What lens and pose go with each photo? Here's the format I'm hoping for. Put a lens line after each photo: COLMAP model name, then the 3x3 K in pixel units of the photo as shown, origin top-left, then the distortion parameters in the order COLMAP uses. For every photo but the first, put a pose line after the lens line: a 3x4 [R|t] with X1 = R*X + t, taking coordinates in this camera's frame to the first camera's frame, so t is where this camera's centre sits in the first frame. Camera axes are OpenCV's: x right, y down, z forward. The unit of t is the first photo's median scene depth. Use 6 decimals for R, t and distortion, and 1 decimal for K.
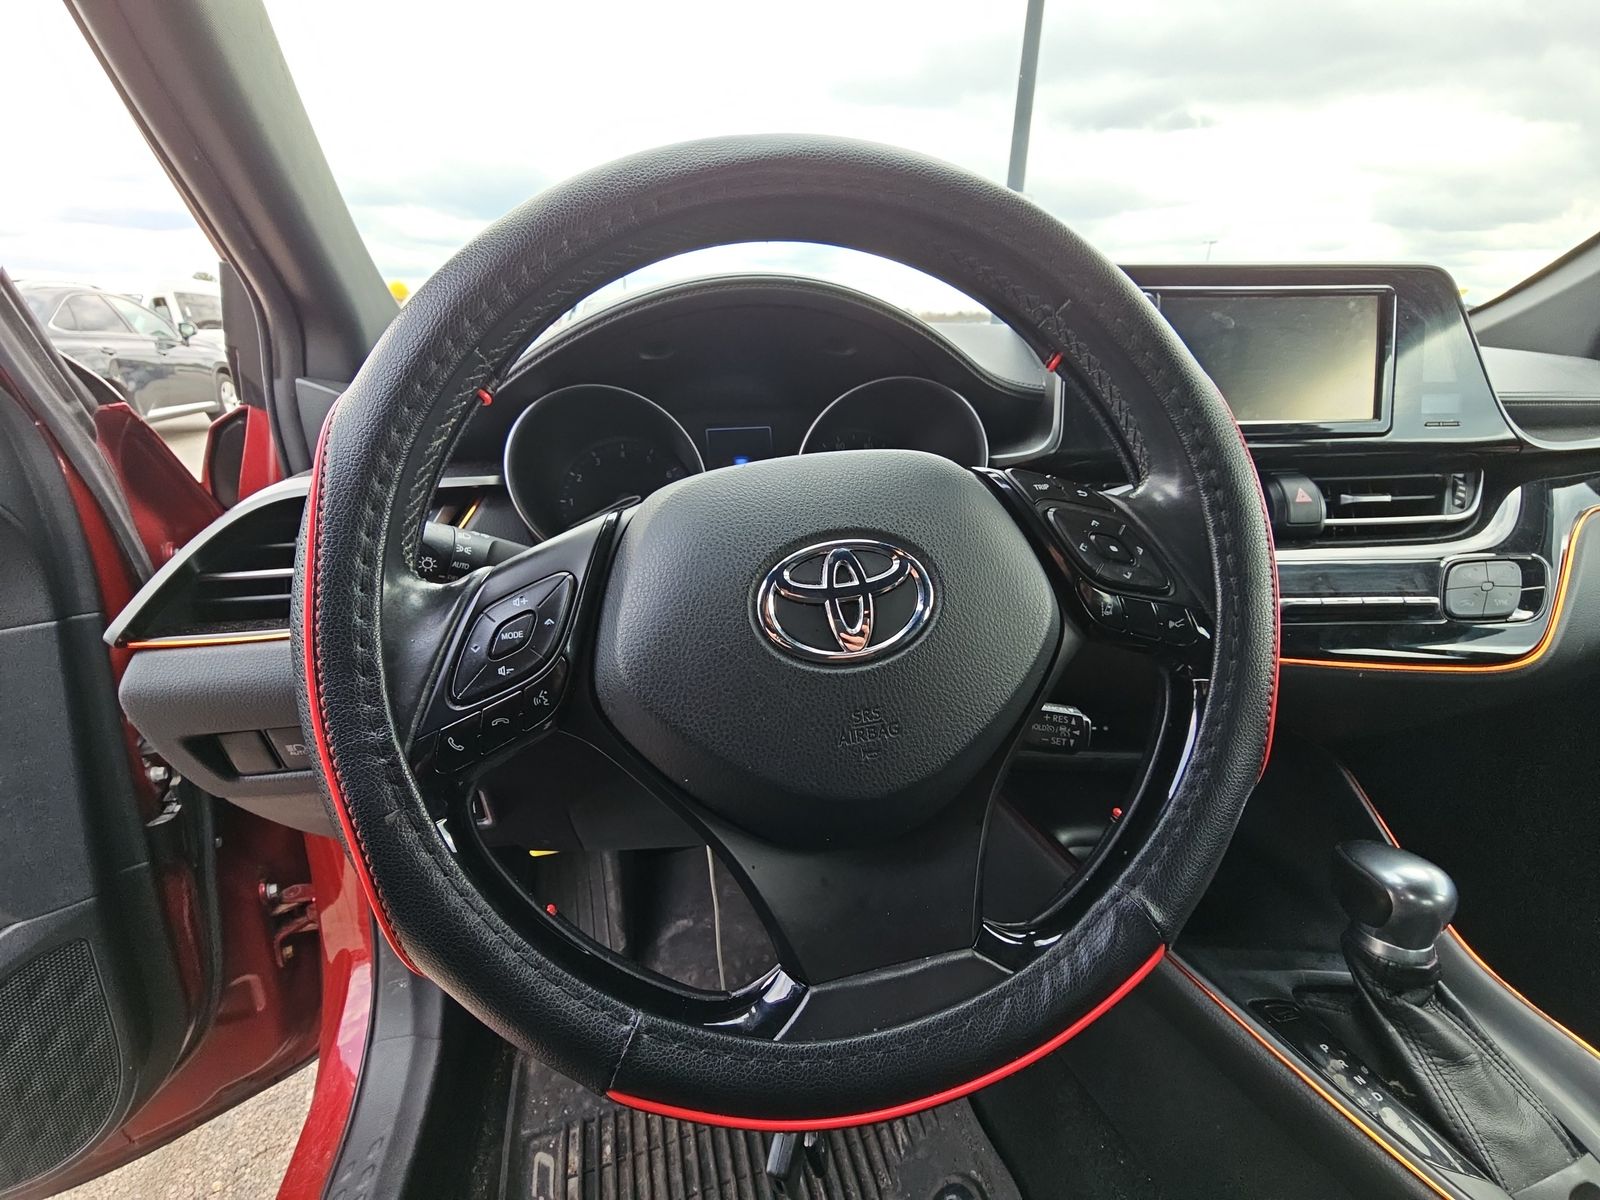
lens RADIAL K [[650.3, 0, 800.0], [0, 650.3, 600.0], [0, 0, 1]] dist [0.000670, -0.013105]
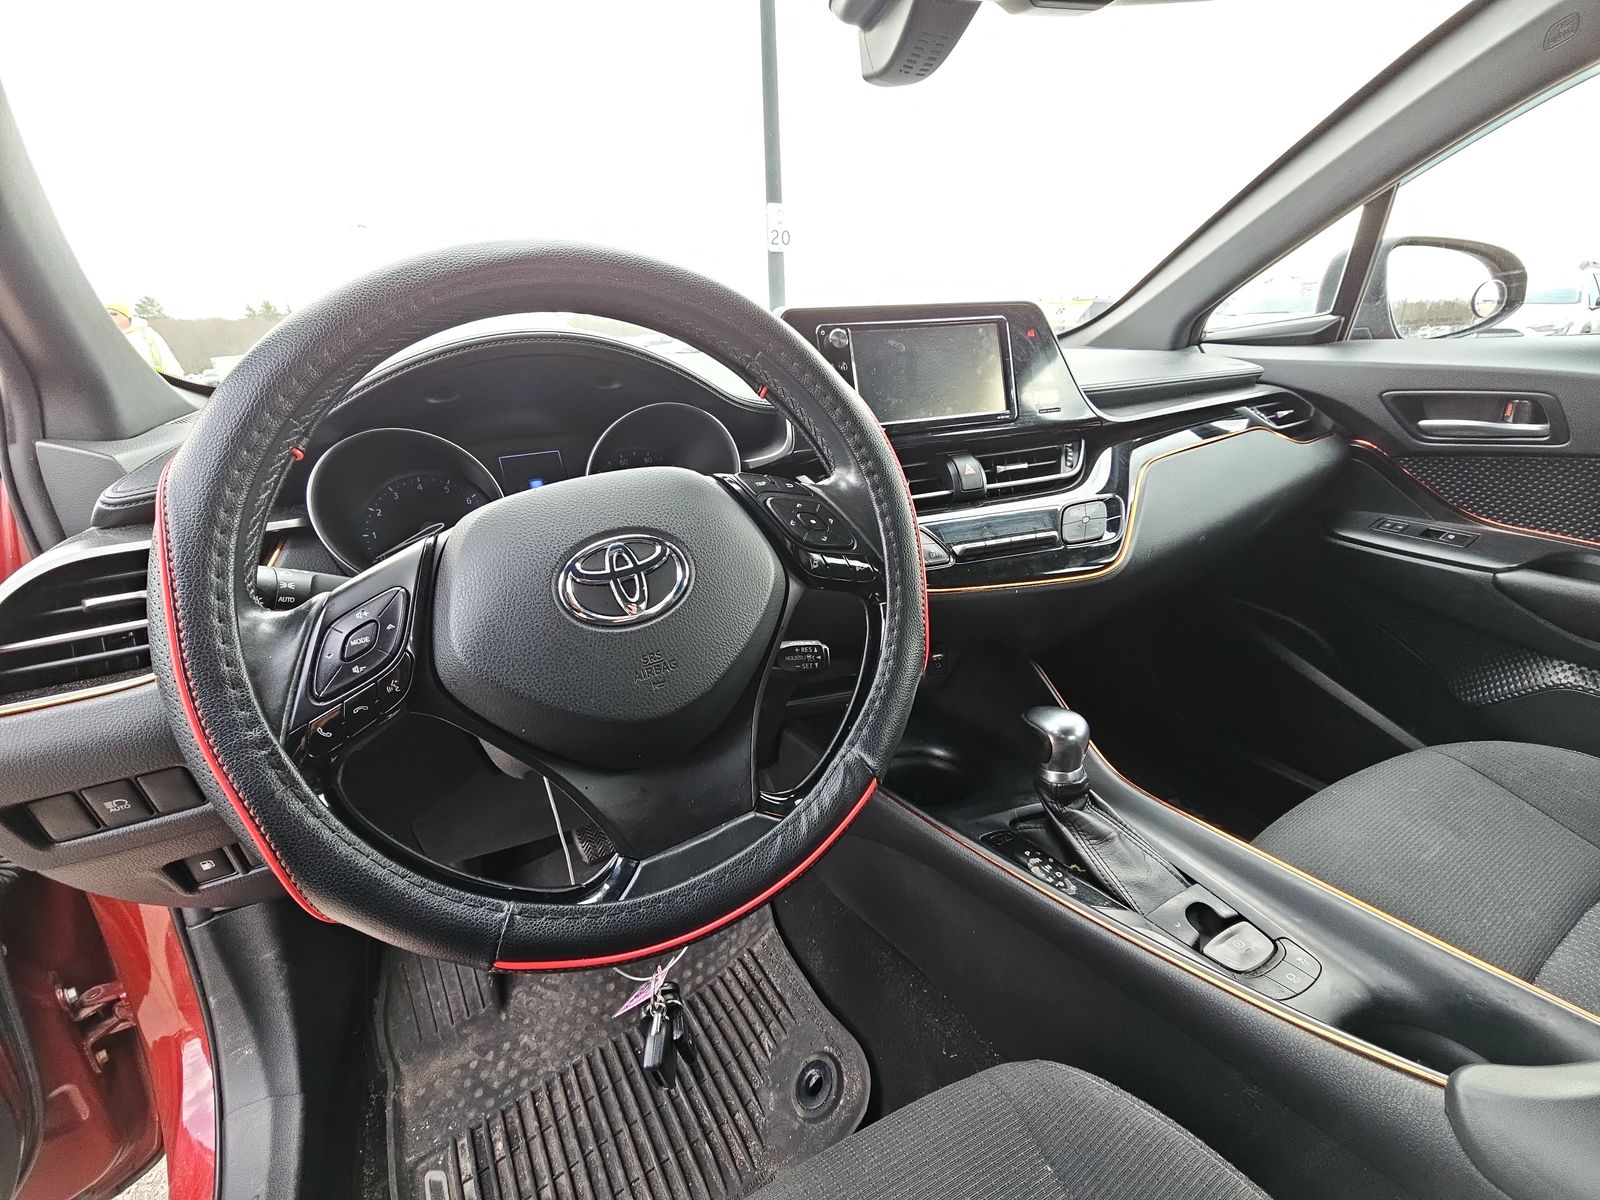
lens RADIAL K [[656.3, 0, 797.9], [0, 656.3, 604.1], [0, 0, 1]] dist [0.000222, -0.004315]
pose [[0.958034, -0.140275, 0.249989, 0.052648], [0.139949, 0.989973, 0.019172, 0.062687], [-0.250172, 0.016618, 0.968059, -0.365019]]
